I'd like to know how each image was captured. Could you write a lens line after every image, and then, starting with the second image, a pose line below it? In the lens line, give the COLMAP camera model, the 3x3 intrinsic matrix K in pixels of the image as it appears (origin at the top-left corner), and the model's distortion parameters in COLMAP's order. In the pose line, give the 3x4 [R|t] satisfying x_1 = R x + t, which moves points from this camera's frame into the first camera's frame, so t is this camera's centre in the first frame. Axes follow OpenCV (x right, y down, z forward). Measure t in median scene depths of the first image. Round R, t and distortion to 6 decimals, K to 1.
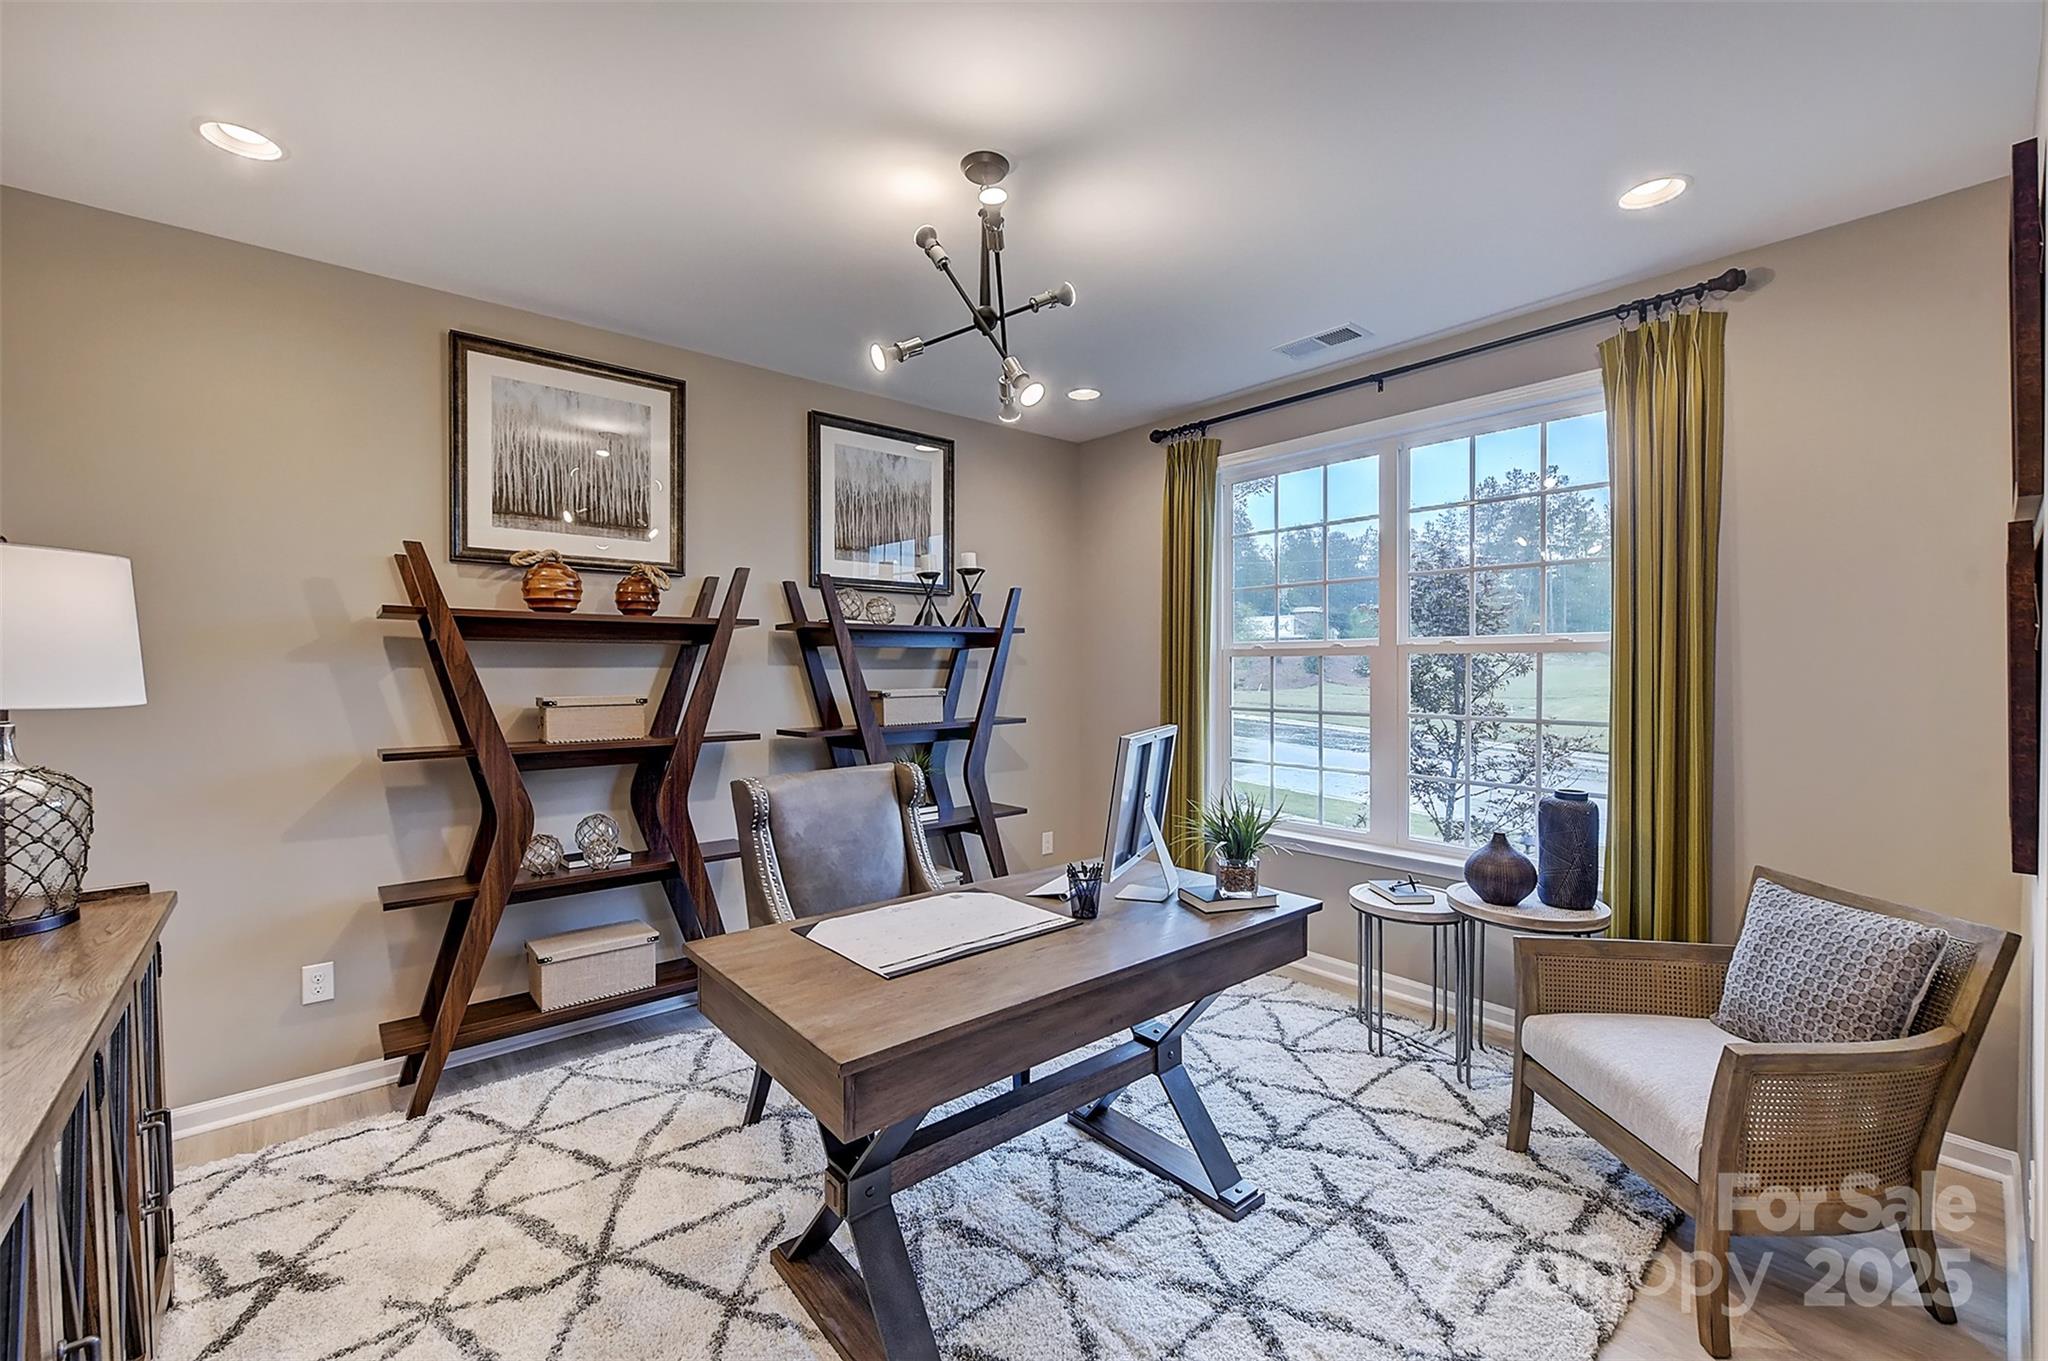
lens RADIAL K [[858.8, 0, 1022.4], [0, 858.8, 674.5], [0, 0, 1]] dist [0.001242, -0.000156]
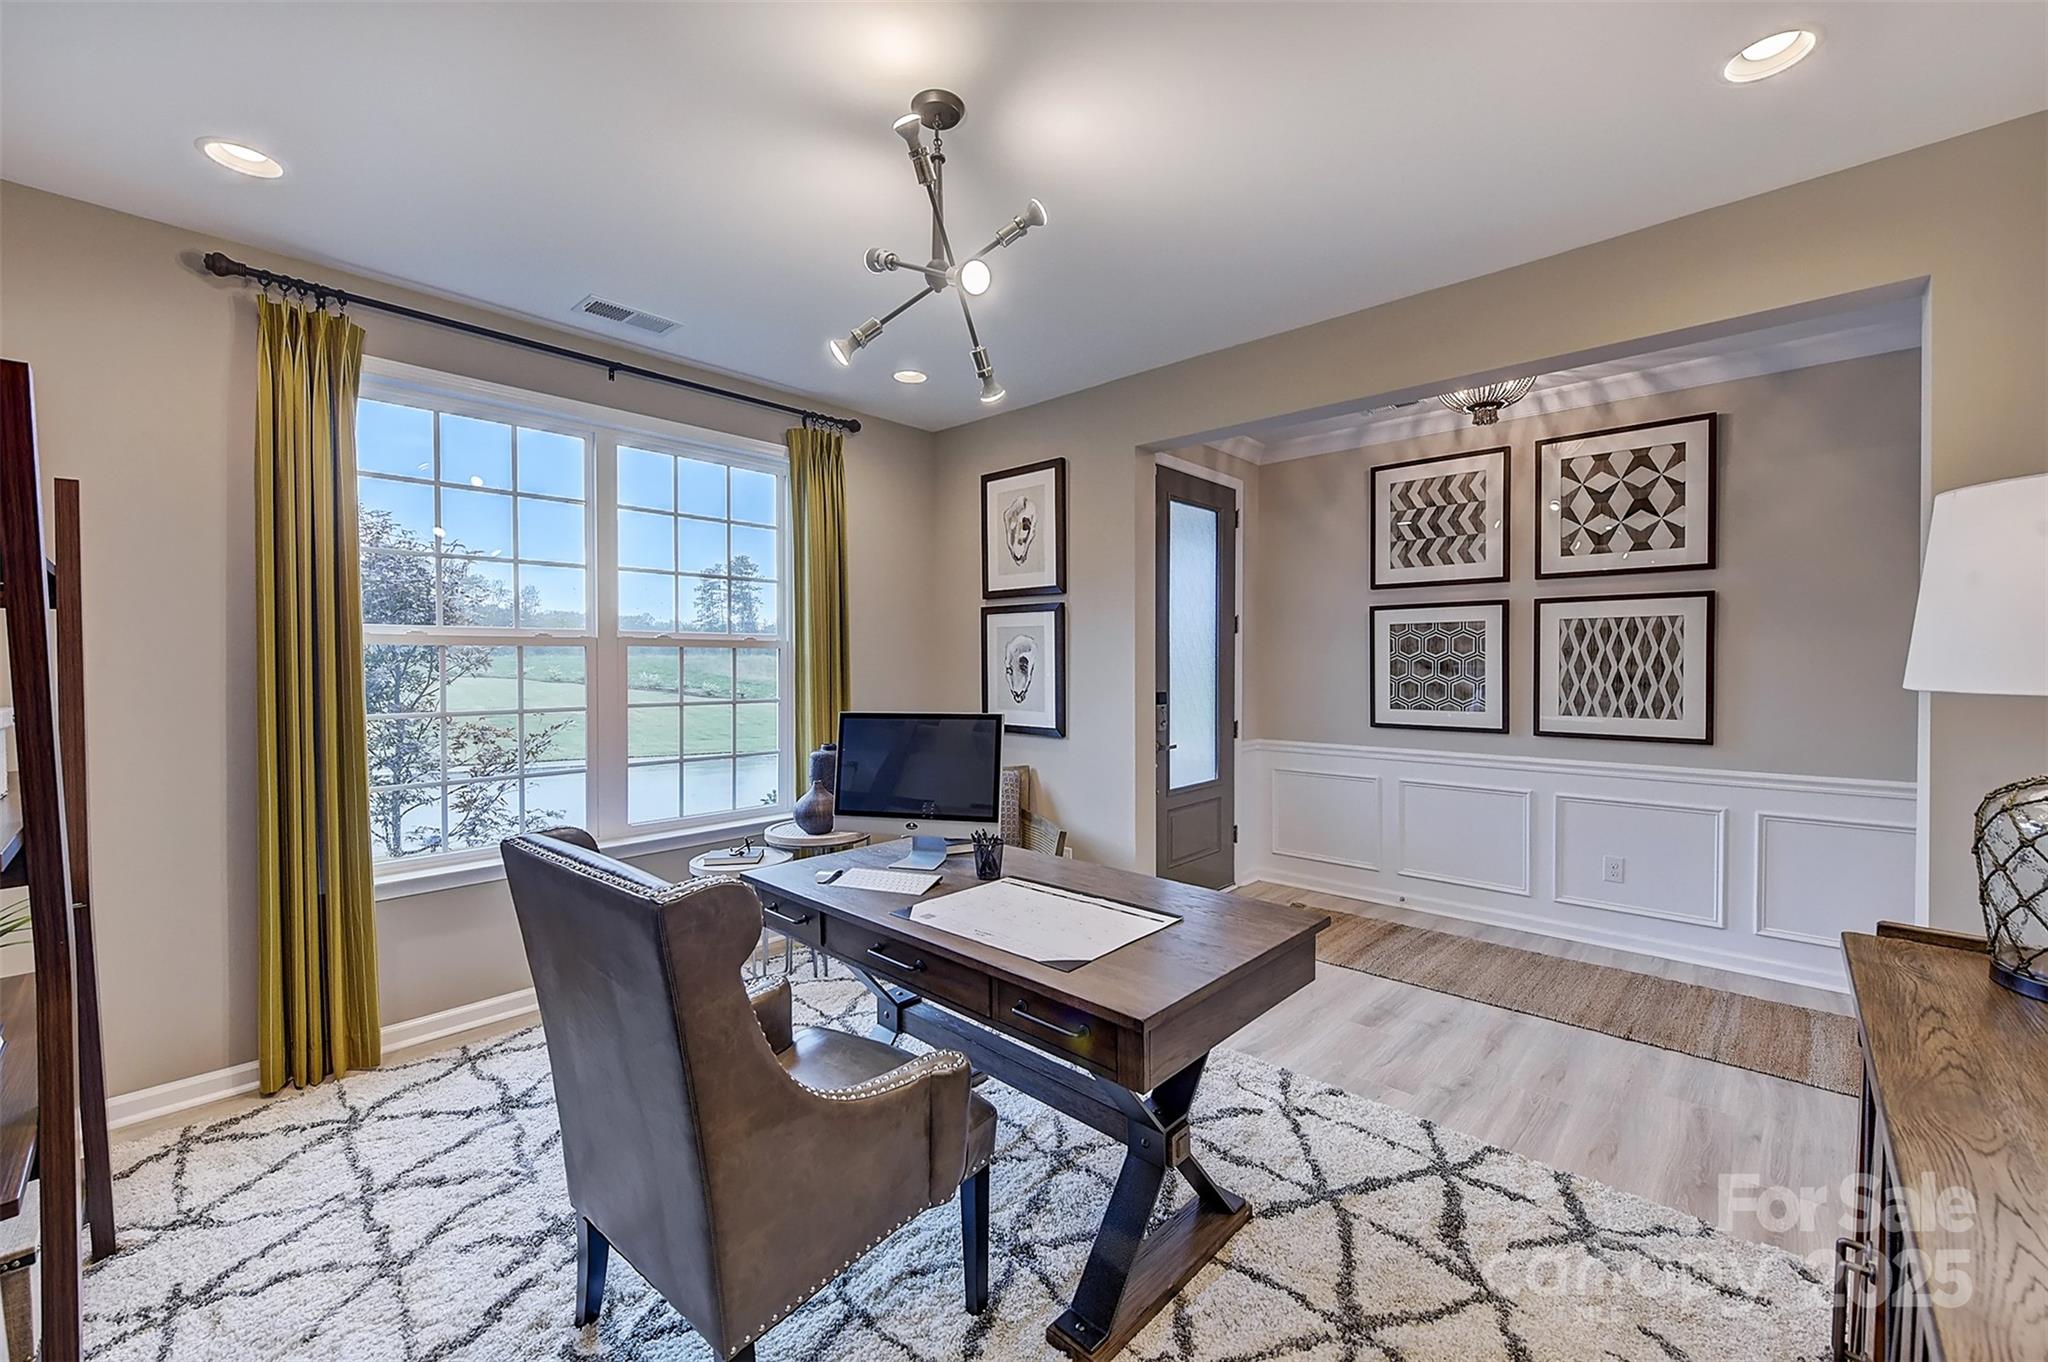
lens RADIAL K [[805.0, 0, 1008.1], [0, 805.0, 677.5], [0, 0, 1]] dist [0.002700, -0.001608]
pose [[-0.091691, -0.014294, 0.995685, -0.723537], [0.008566, 0.999849, 0.015143, 0.006931], [-0.995751, 0.009917, -0.091555, 0.807599]]
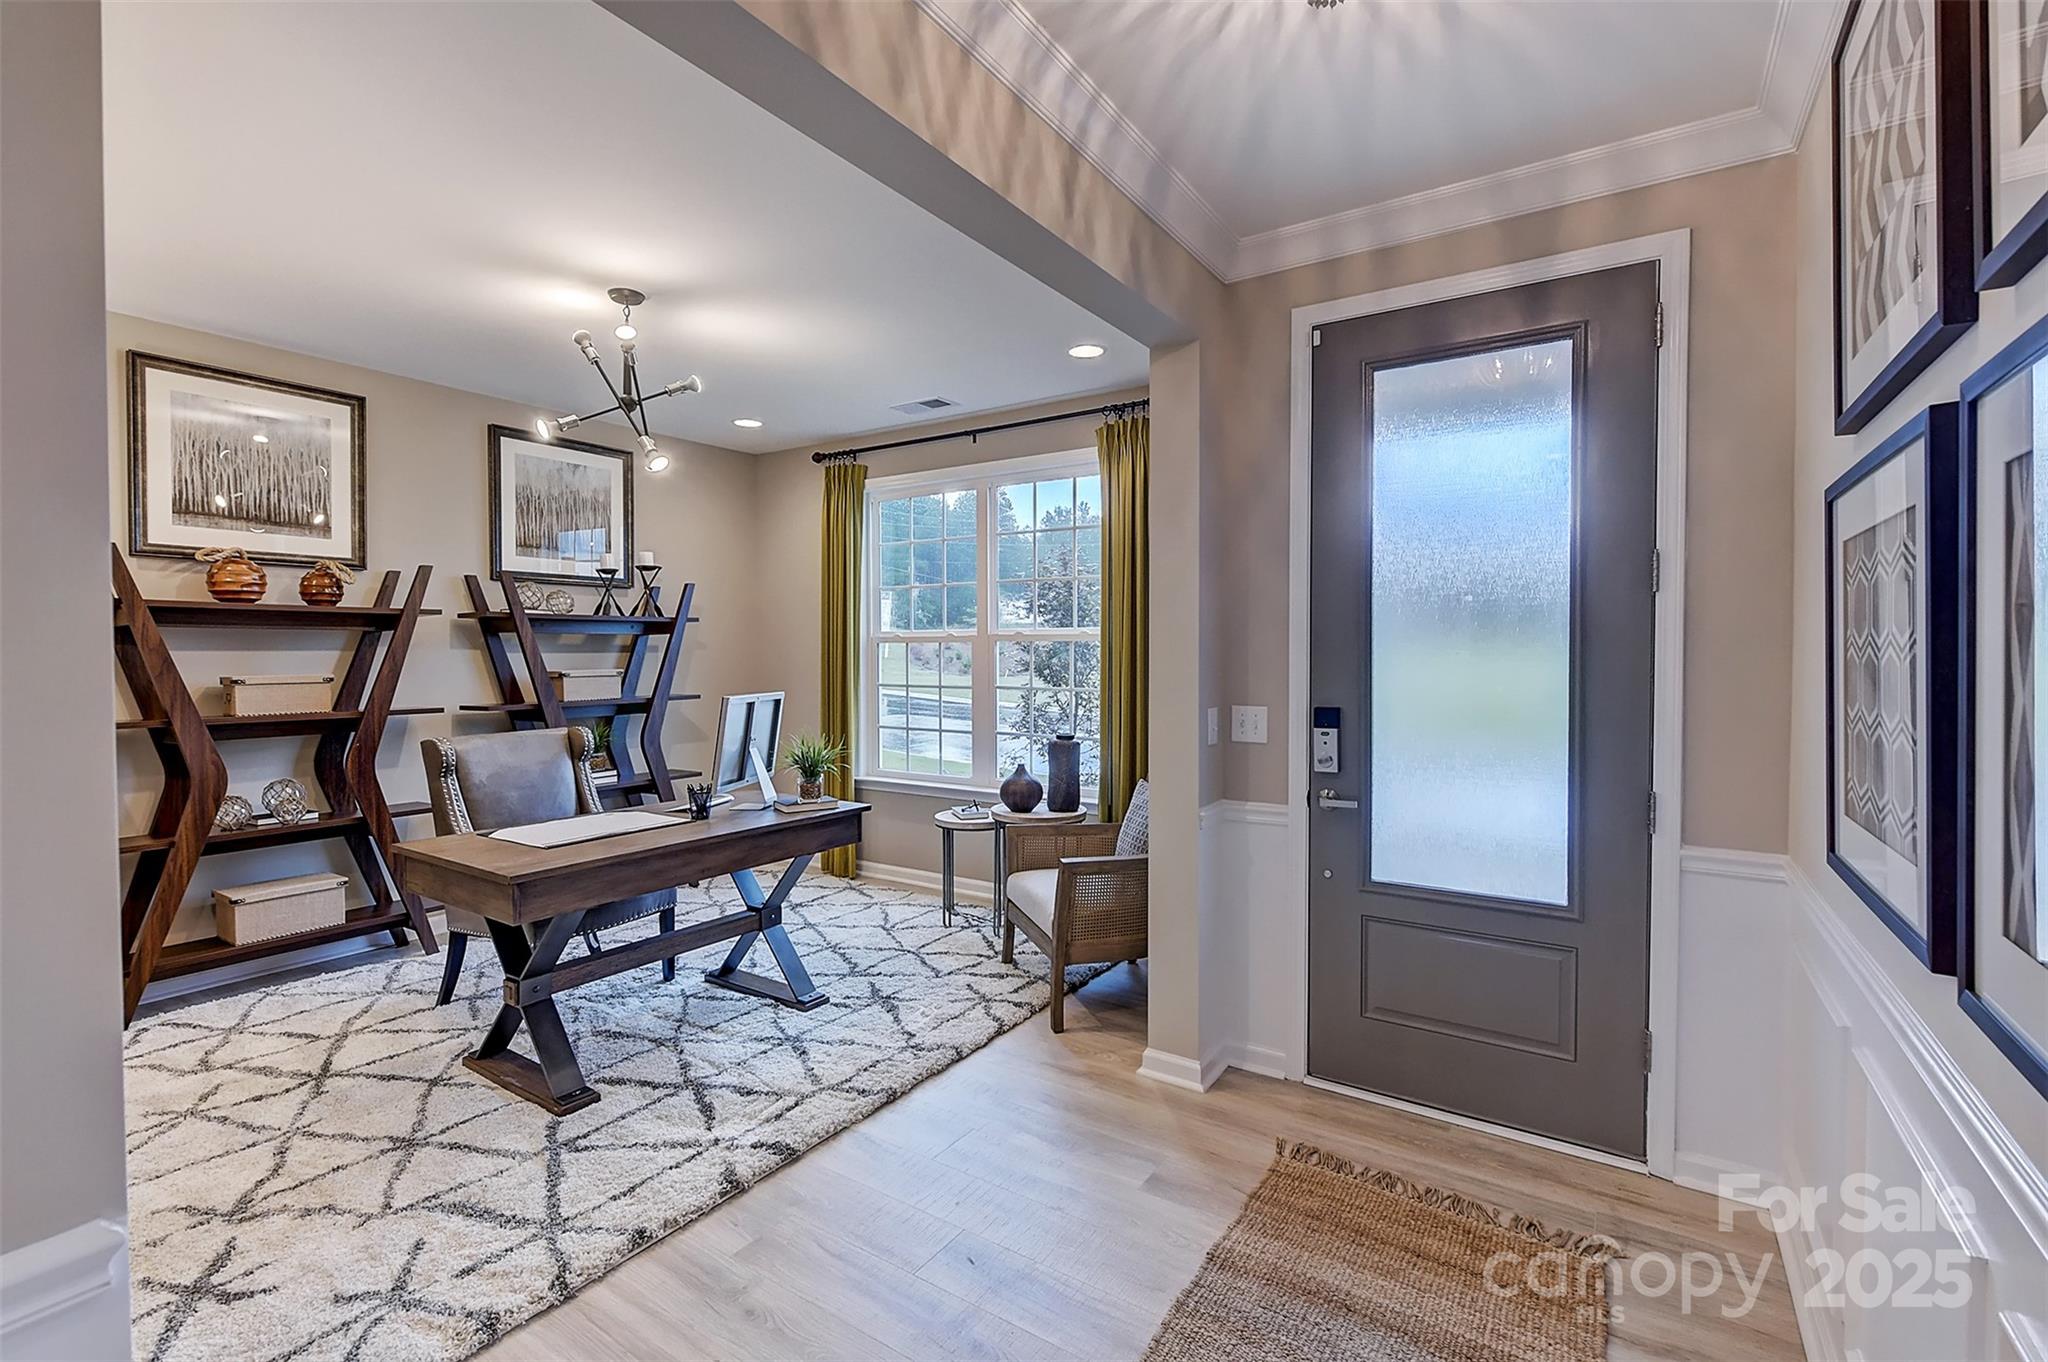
lens RADIAL K [[884.0, 0, 1007.8], [0, 884.0, 669.6], [0, 0, 1]] dist [0.000830, -0.001298]
pose [[0.960456, -0.005433, 0.278380, 0.113723], [0.002501, 0.999938, 0.010886, 0.007043], [-0.278422, -0.009759, 0.960409, -0.434250]]
